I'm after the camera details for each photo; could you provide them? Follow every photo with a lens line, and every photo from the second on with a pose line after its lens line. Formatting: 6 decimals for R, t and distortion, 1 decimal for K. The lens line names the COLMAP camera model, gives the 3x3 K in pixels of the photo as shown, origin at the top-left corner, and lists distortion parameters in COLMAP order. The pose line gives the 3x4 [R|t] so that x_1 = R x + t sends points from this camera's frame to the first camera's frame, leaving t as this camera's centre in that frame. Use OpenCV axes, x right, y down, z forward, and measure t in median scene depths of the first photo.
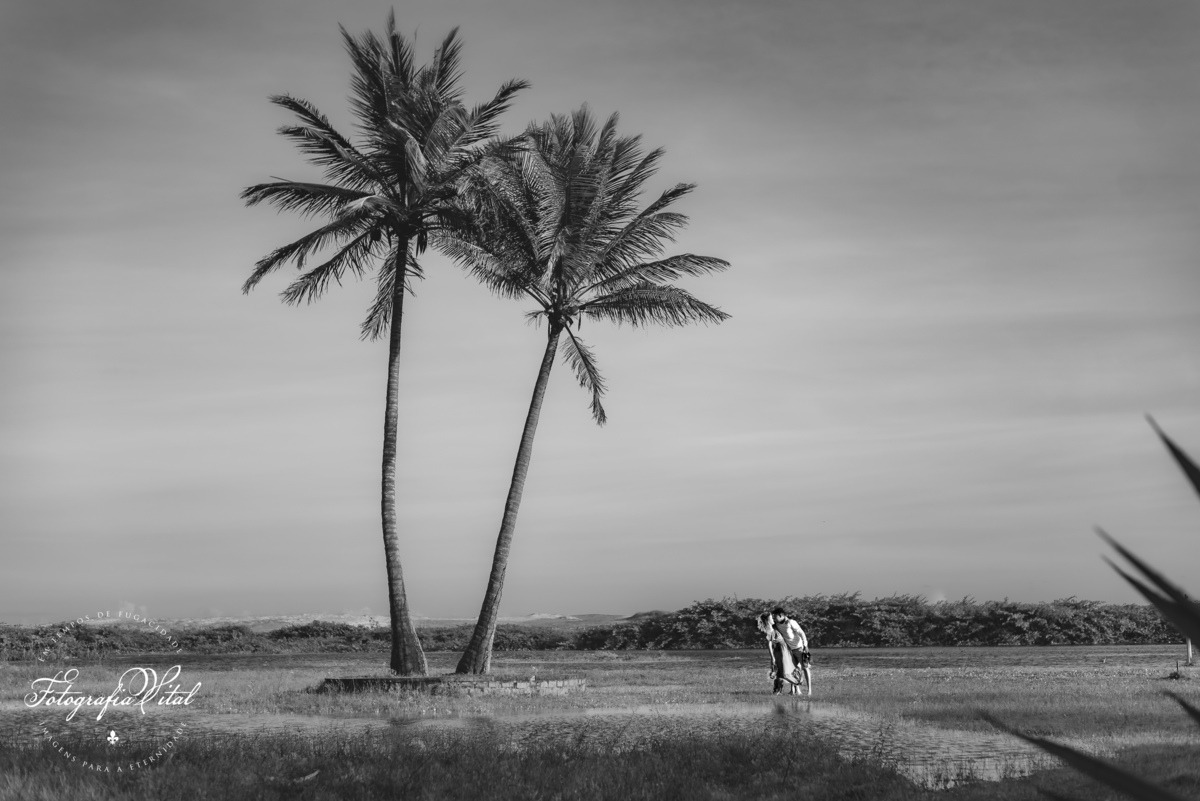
lens RADIAL K [[2461.5, 0, 600.0], [0, 2461.5, 400.5], [0, 0, 1]] dist [0.023603, 0.431023]
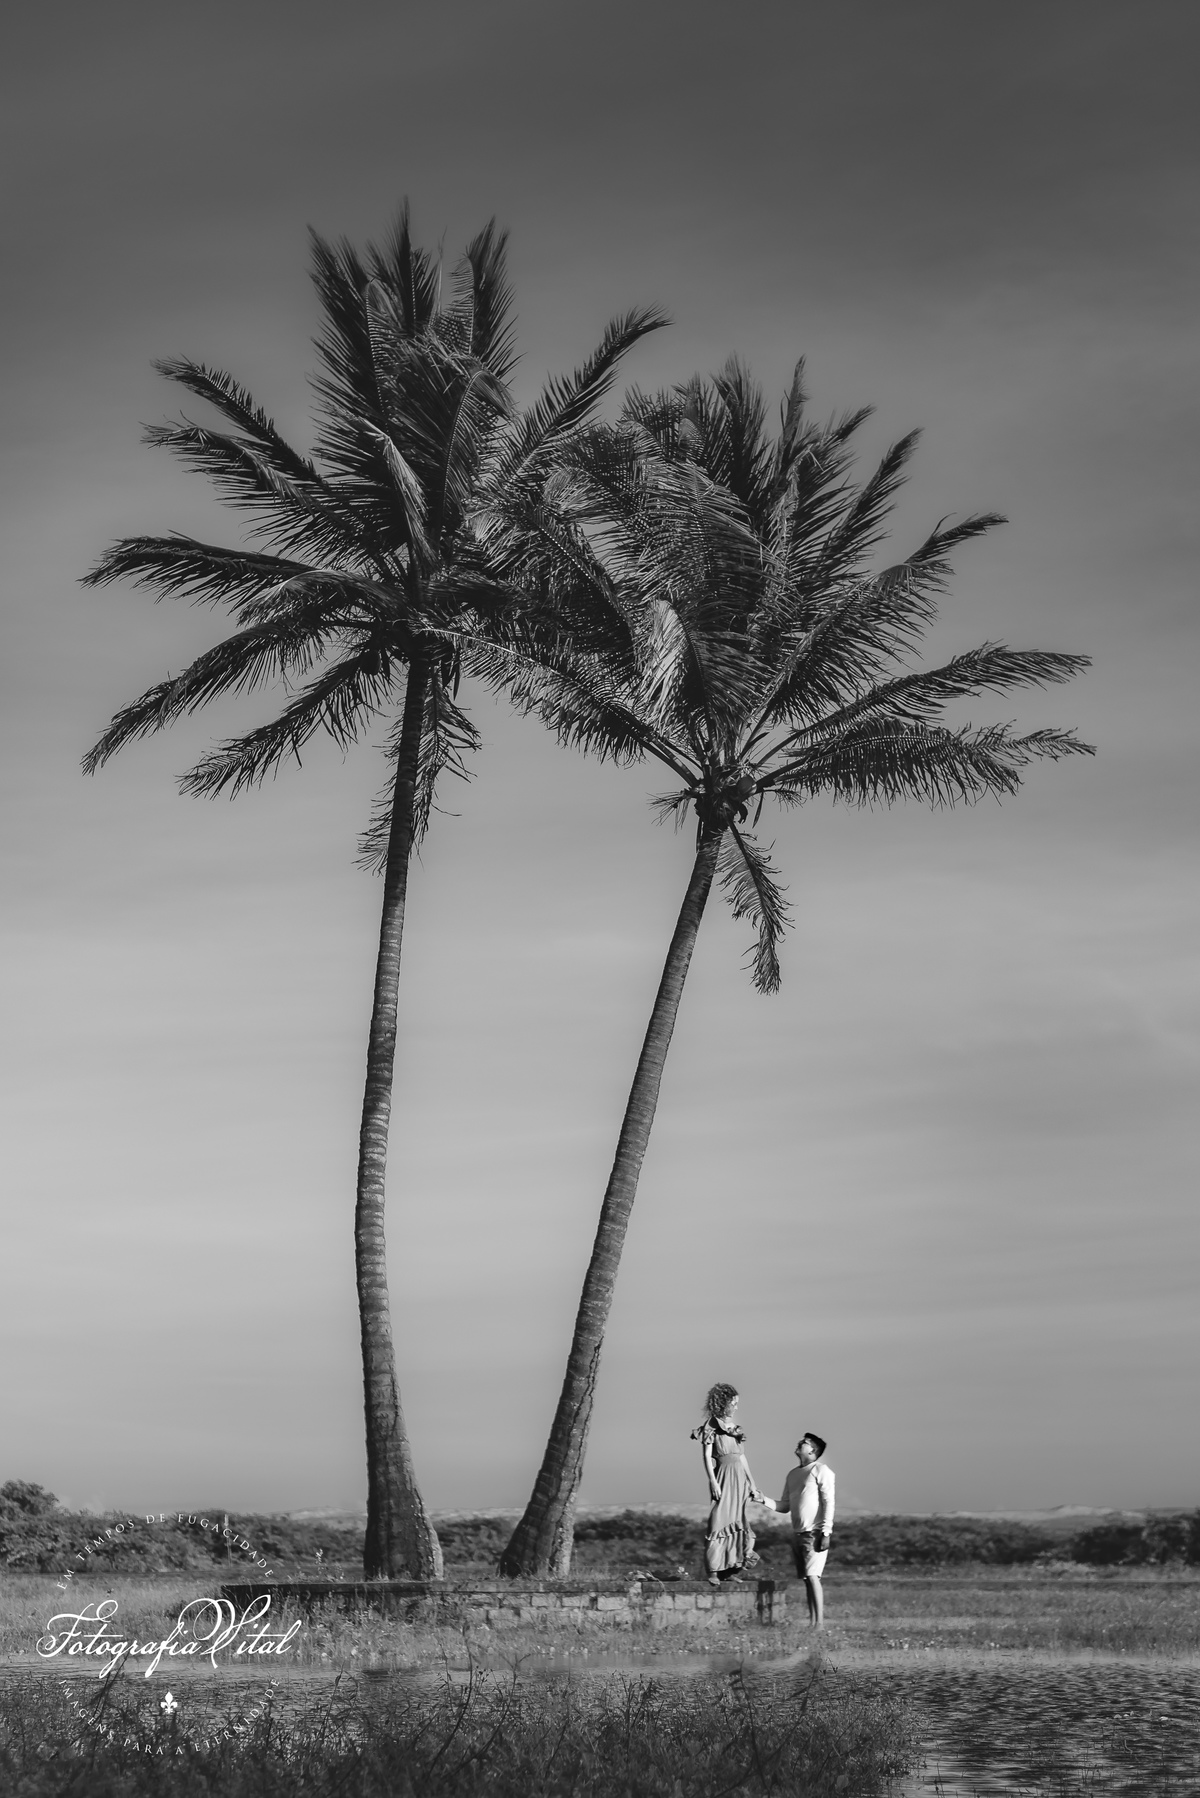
lens RADIAL K [[3688.2, 0, 600.0], [0, 3688.2, 899.0], [0, 0, 1]] dist [0.023603, 0.431023]
pose [[0.976994, -0.029613, -0.211202, 0.108171], [0.011409, 0.996152, -0.086895, 0.044283], [0.212963, 0.082487, 0.973572, 0.319064]]
